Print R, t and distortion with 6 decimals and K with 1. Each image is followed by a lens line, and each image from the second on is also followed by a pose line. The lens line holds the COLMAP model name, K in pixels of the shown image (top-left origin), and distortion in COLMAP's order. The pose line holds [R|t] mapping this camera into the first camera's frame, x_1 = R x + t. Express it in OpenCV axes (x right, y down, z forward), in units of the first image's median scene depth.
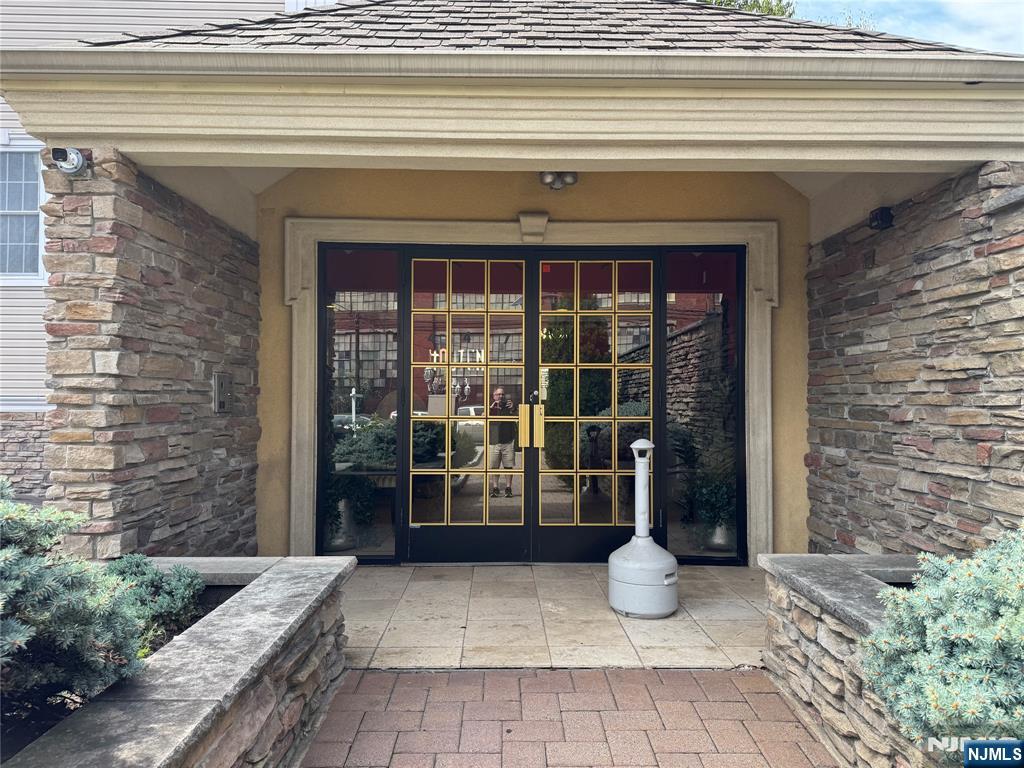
lens RADIAL K [[708.8, 0, 512.7], [0, 708.8, 383.3], [0, 0, 1]] dist [0.039648, -0.028291]
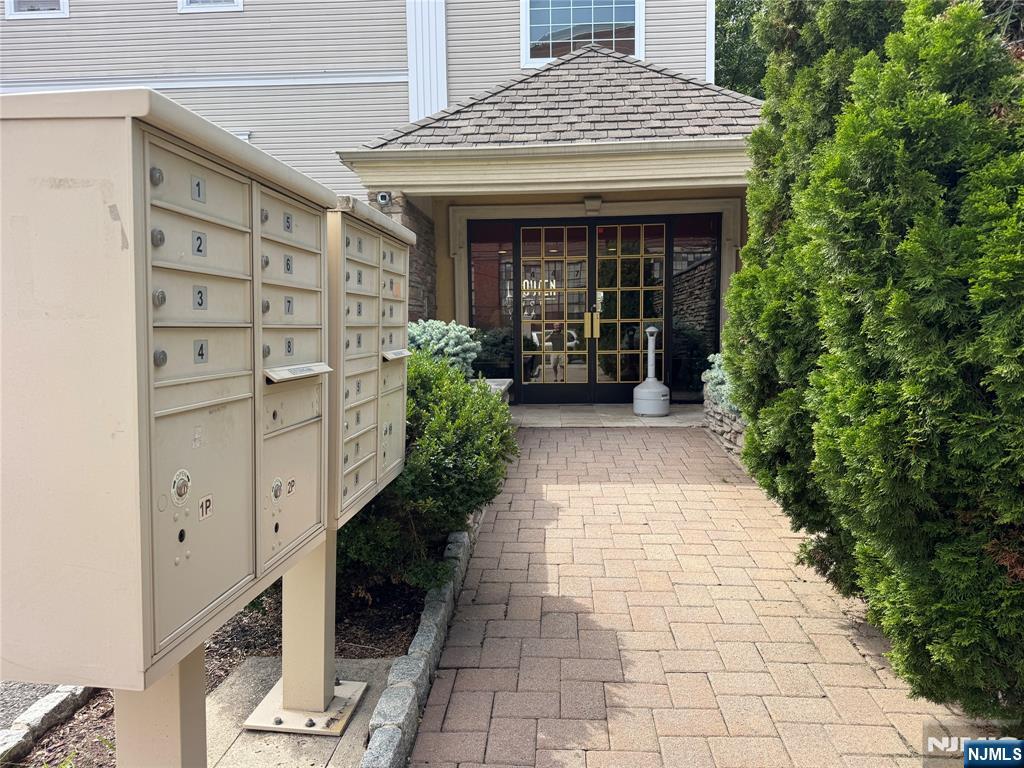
lens RADIAL K [[708.8, 0, 512.3], [0, 708.8, 408.3], [0, 0, 1]] dist [0.039648, -0.028291]
pose [[0.996840, -0.009175, -0.078906, -0.032542], [0.019615, 0.990978, 0.132579, 0.028732], [0.076978, -0.133707, 0.988027, -0.748774]]
